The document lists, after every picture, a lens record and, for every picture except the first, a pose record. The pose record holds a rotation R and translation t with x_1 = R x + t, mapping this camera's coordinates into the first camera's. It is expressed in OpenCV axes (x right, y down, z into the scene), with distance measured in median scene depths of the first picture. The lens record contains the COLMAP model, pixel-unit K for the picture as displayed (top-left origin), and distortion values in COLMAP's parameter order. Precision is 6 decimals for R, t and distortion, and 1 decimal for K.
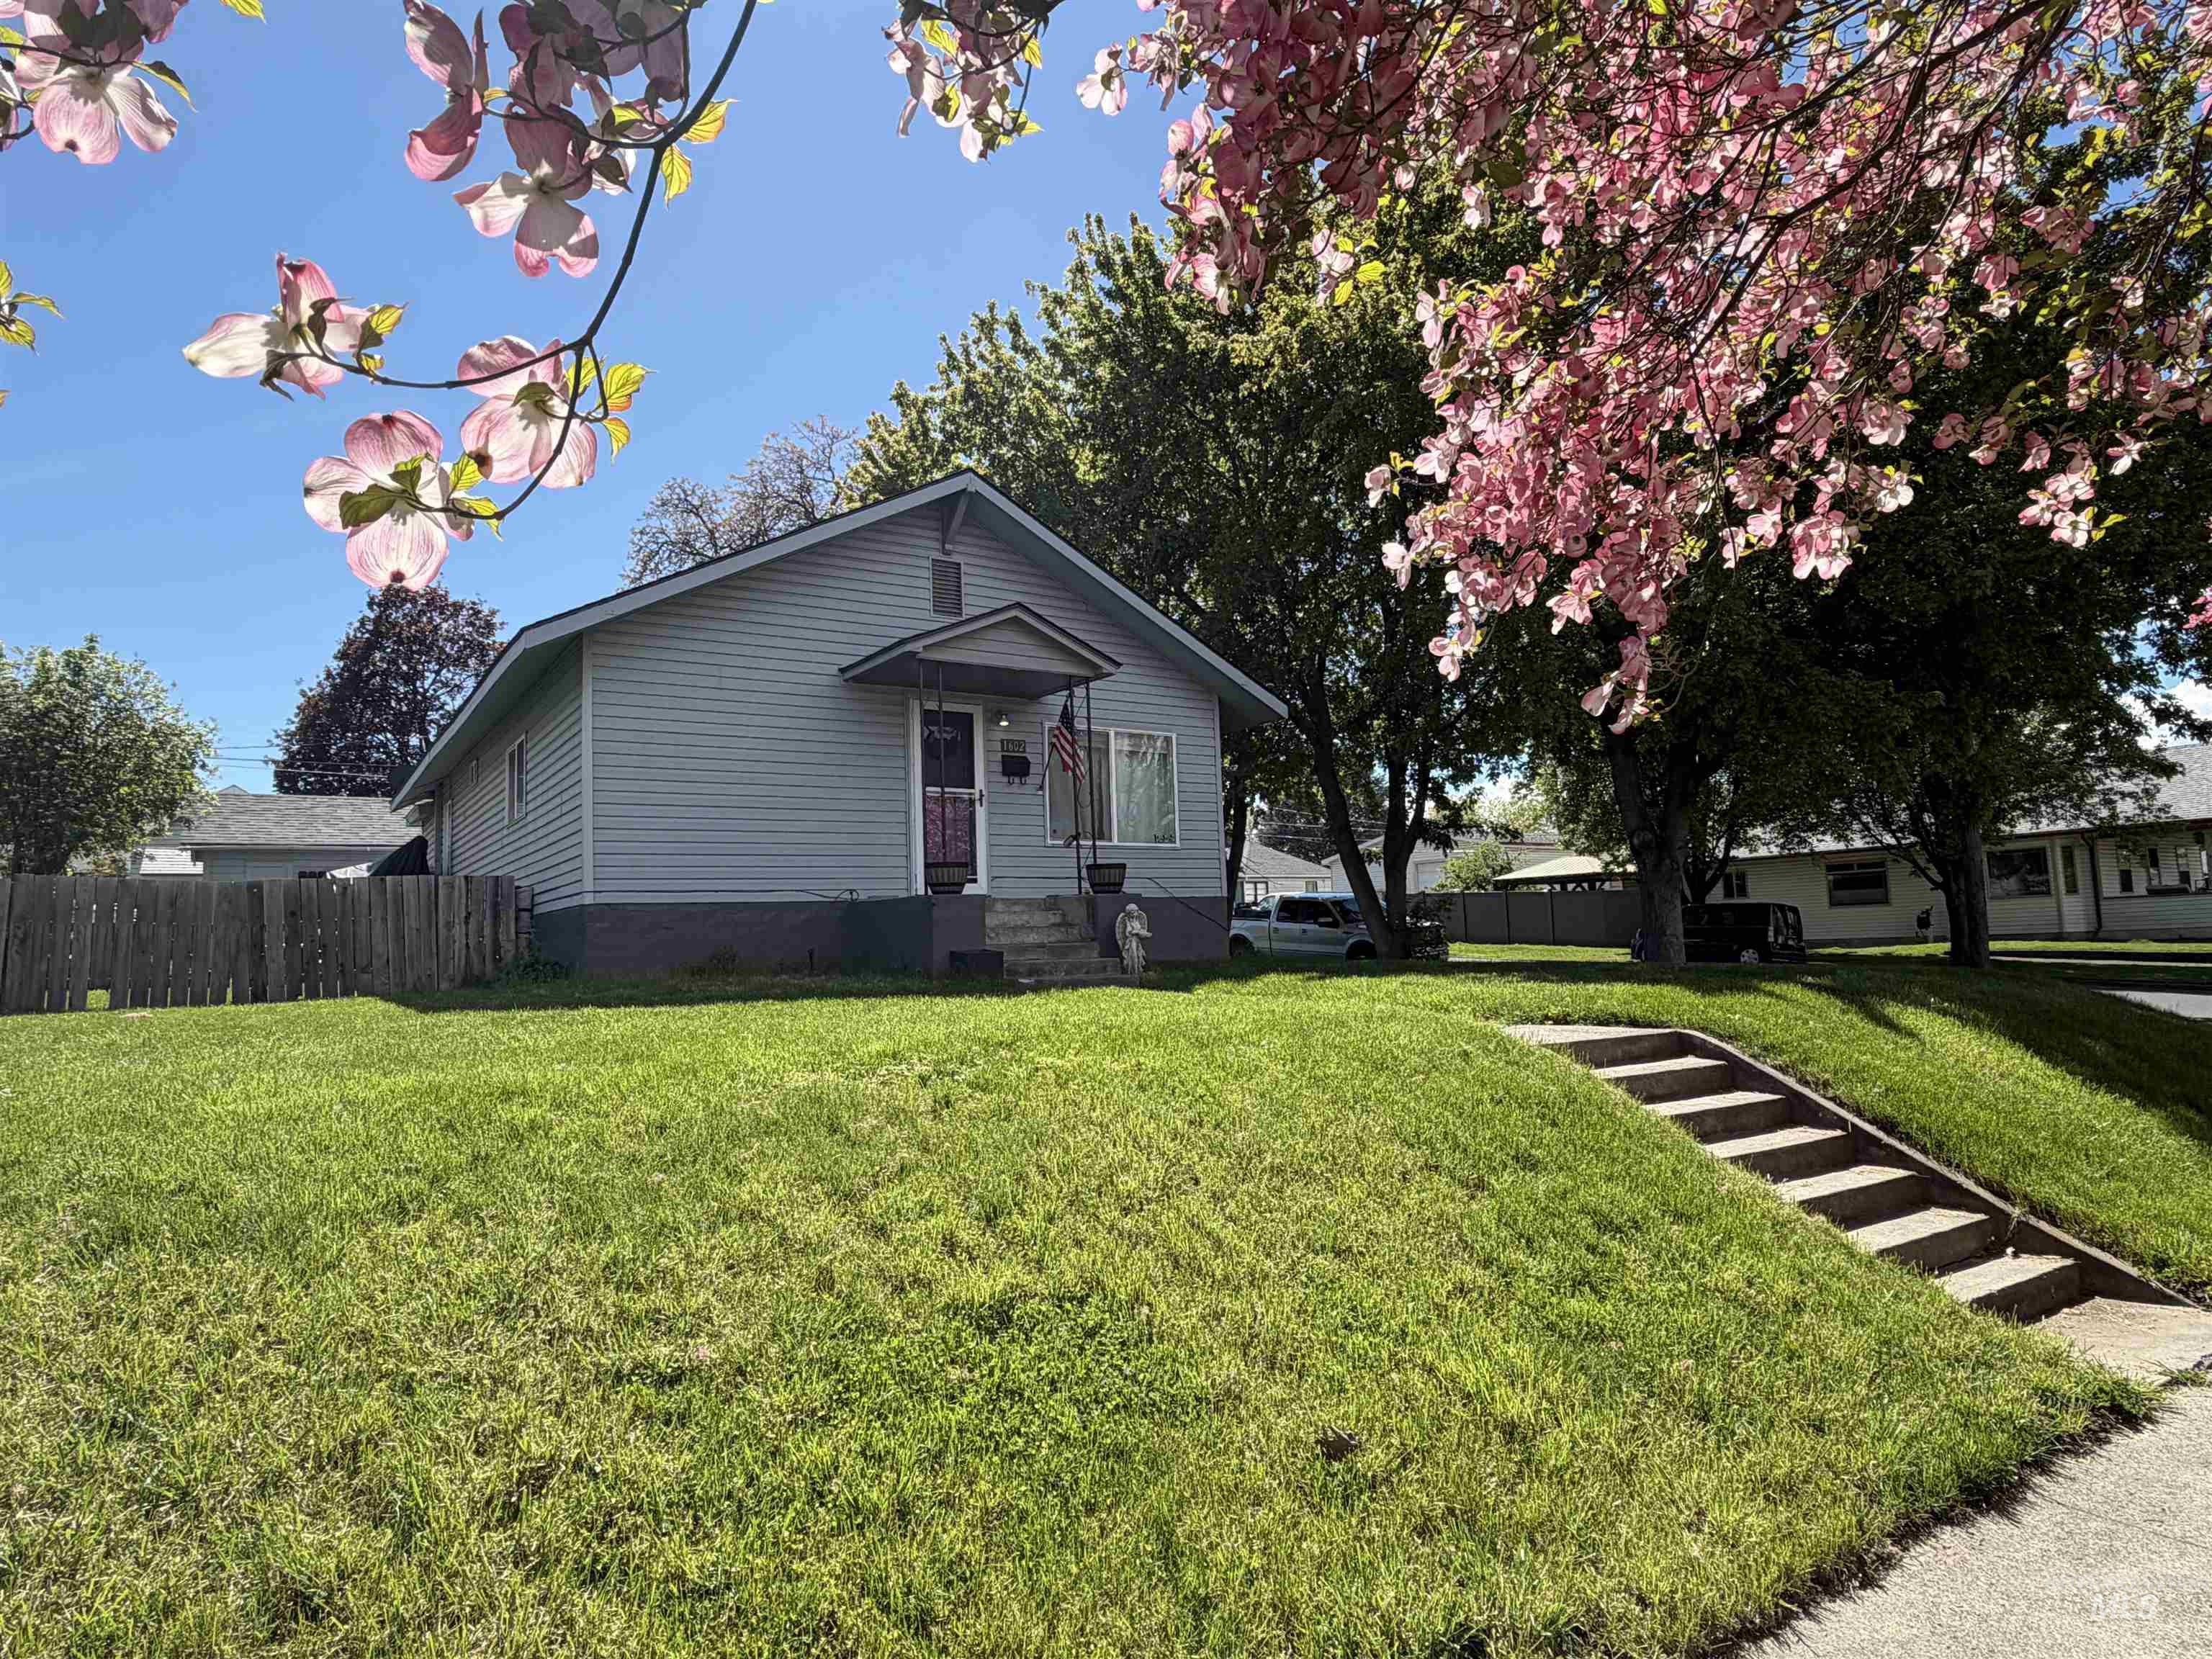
lens RADIAL K [[1290.7, 0, 1106.0], [0, 1290.7, 829.5], [0, 0, 1]] dist [0.005590, 0.002532]
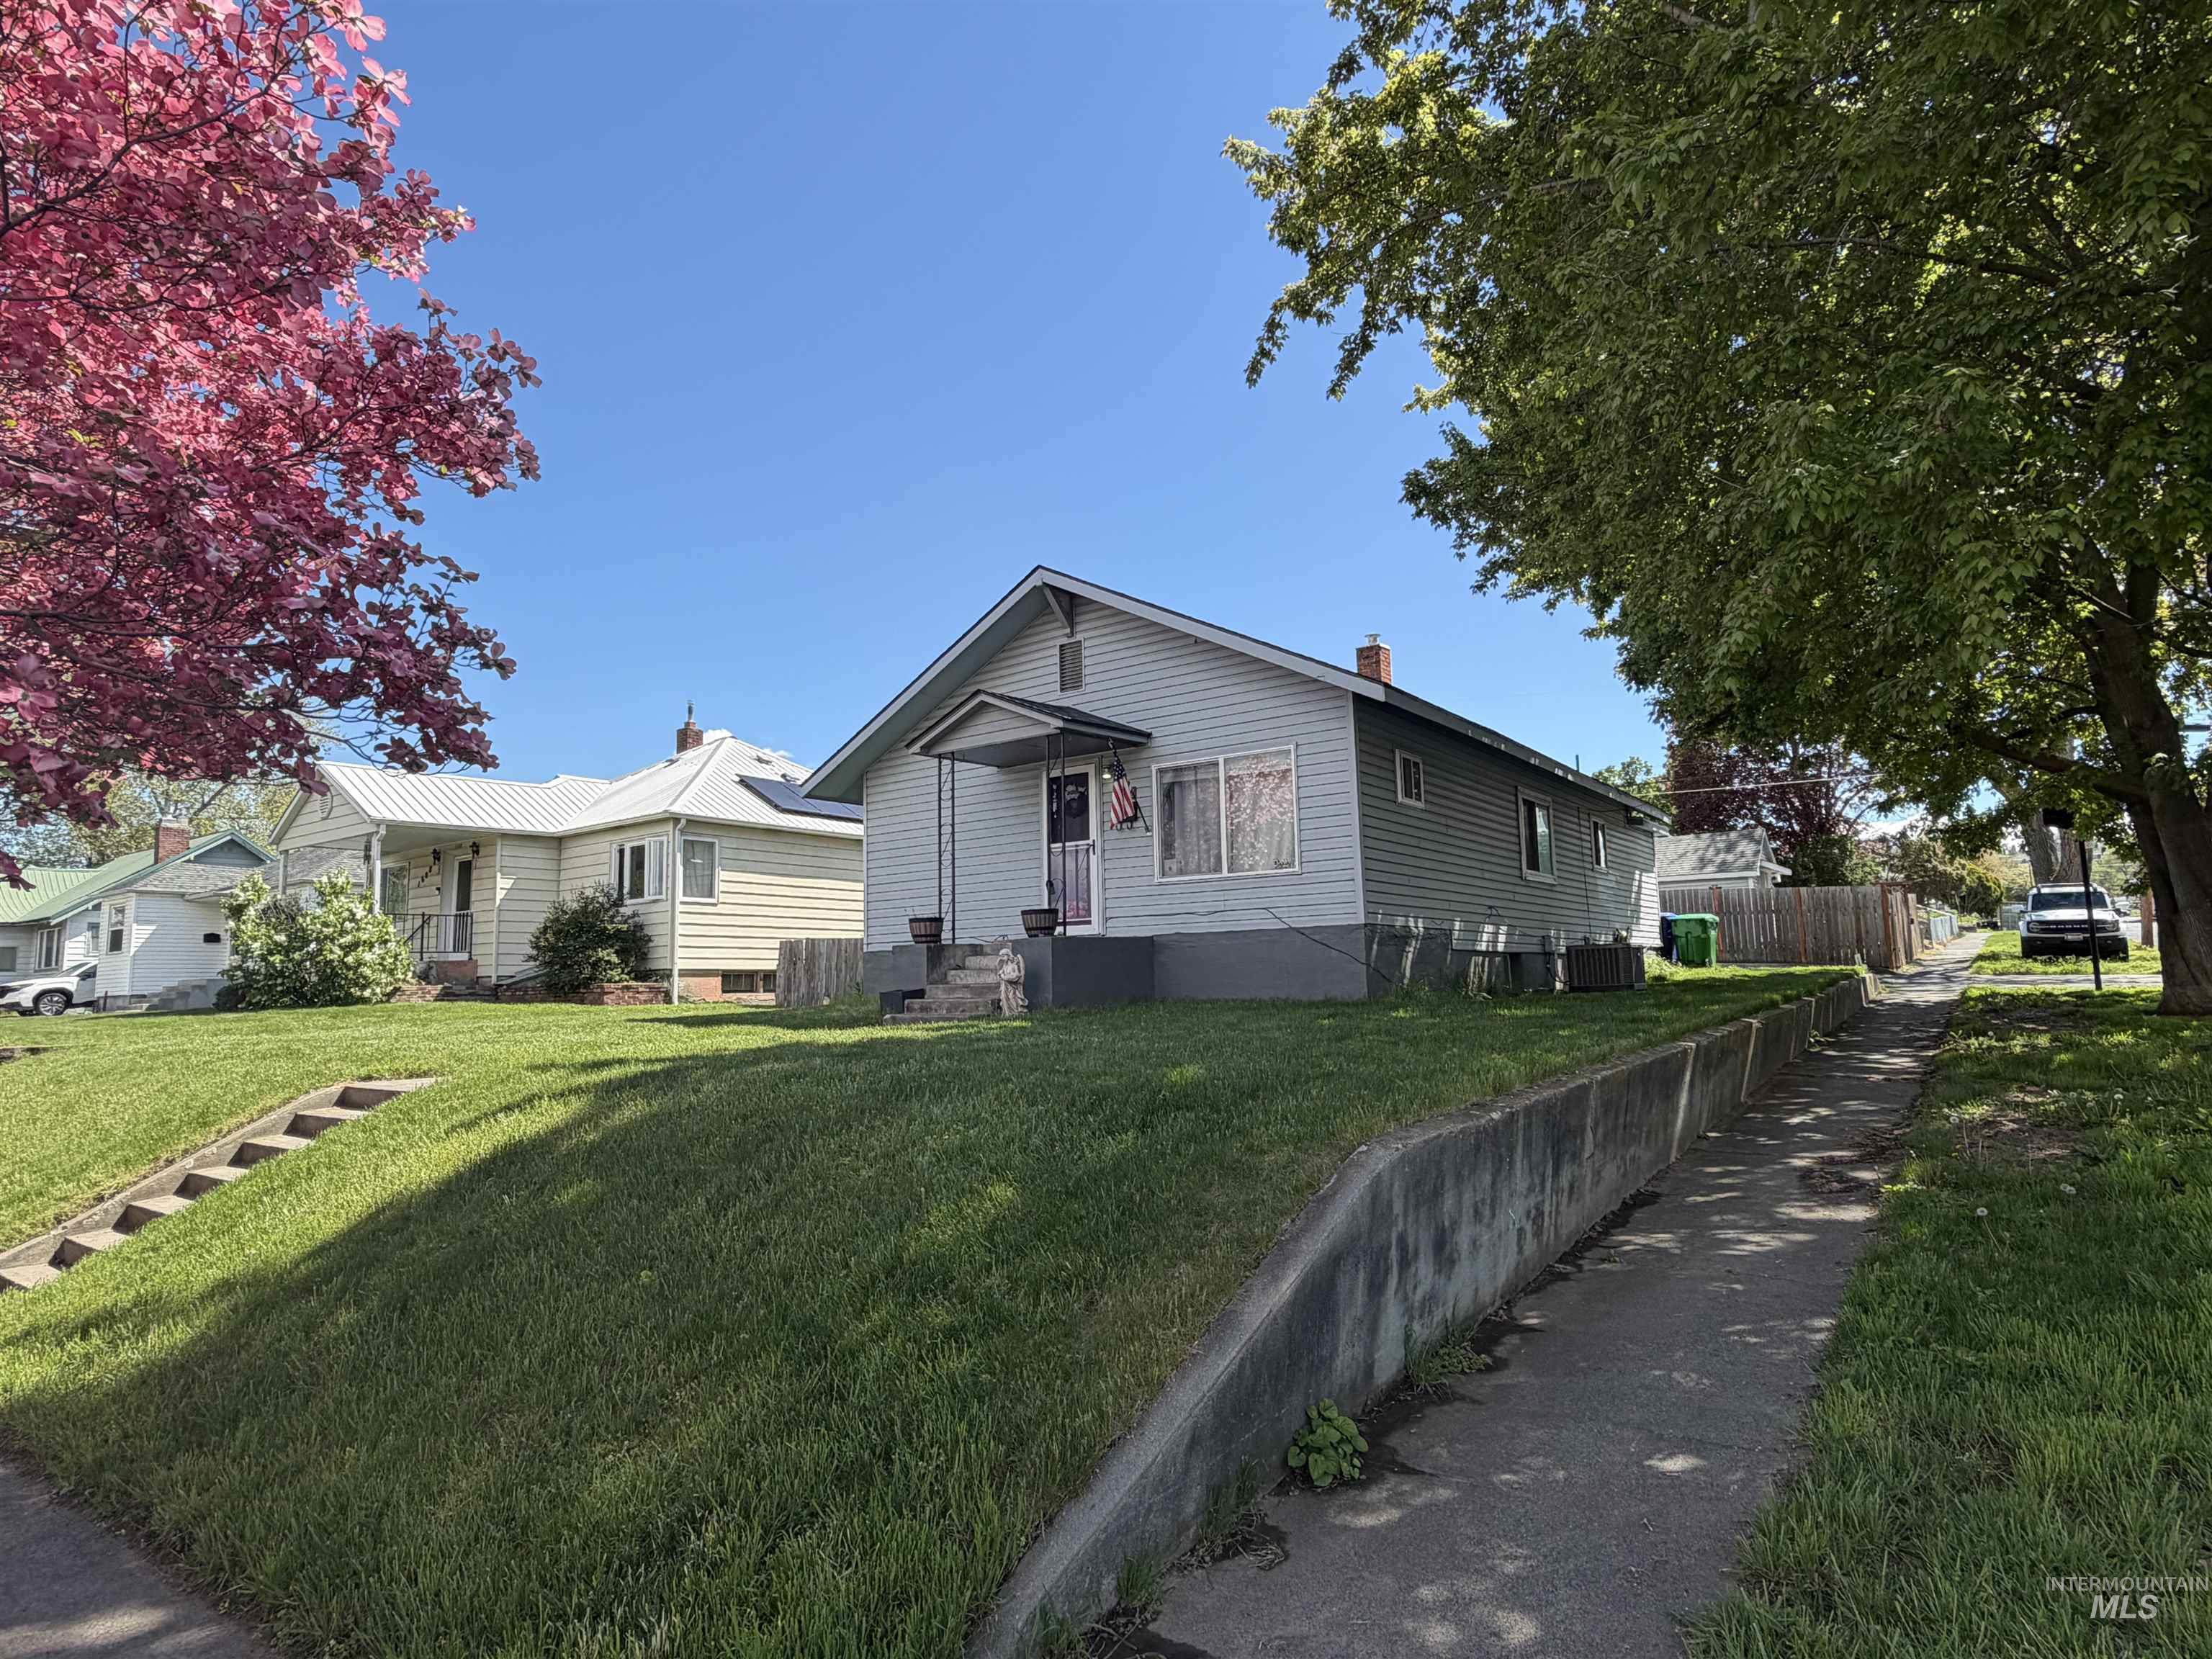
lens RADIAL K [[1283.8, 0, 1106.0], [0, 1283.8, 829.5], [0, 0, 1]] dist [0.000403, -0.001458]
pose [[0.362310, -0.074336, -0.929089, 0.919828], [0.079060, 0.995673, -0.048833, 0.014376], [0.928699, -0.055762, 0.366619, 0.598454]]
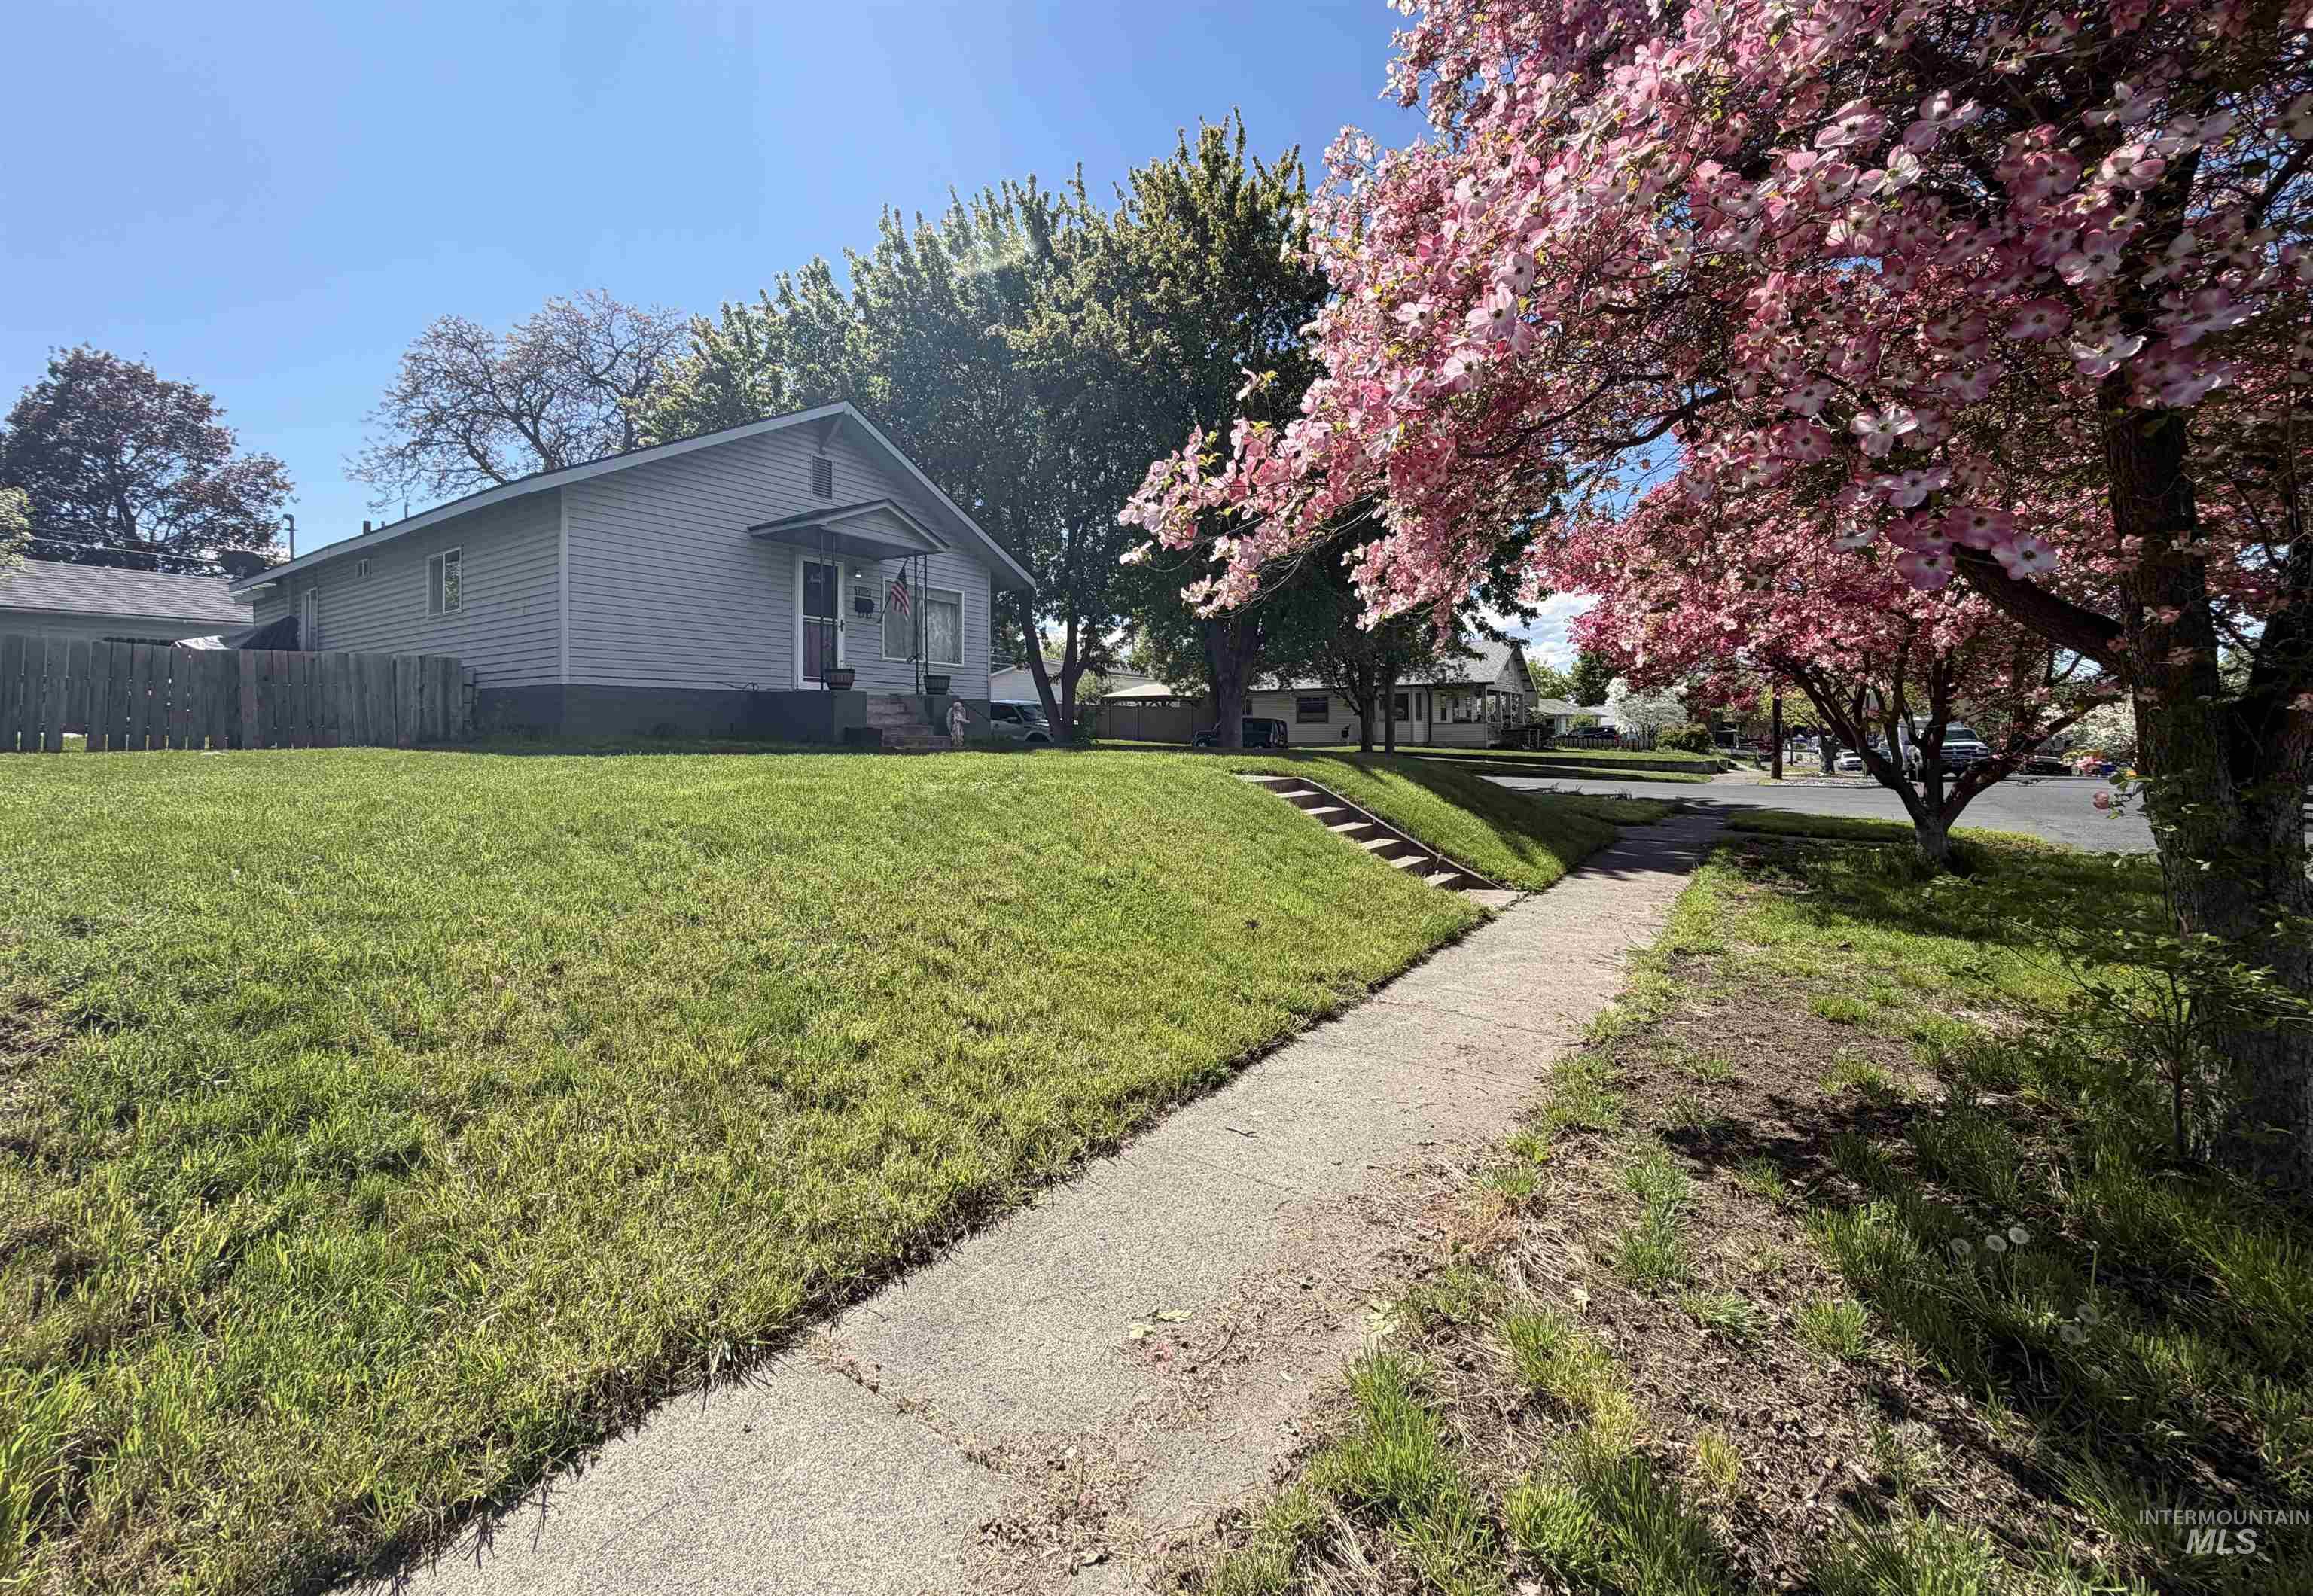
lens RADIAL K [[945.4, 0, 1156.2], [0, 945.4, 720.2], [0, 0, 1]] dist [0.010690, 0.000456]
pose [[0.925733, 0.038484, 0.376215, -0.164495], [-0.064362, 0.996328, 0.056455, -0.000897], [-0.372661, -0.076476, 0.924811, -0.138842]]
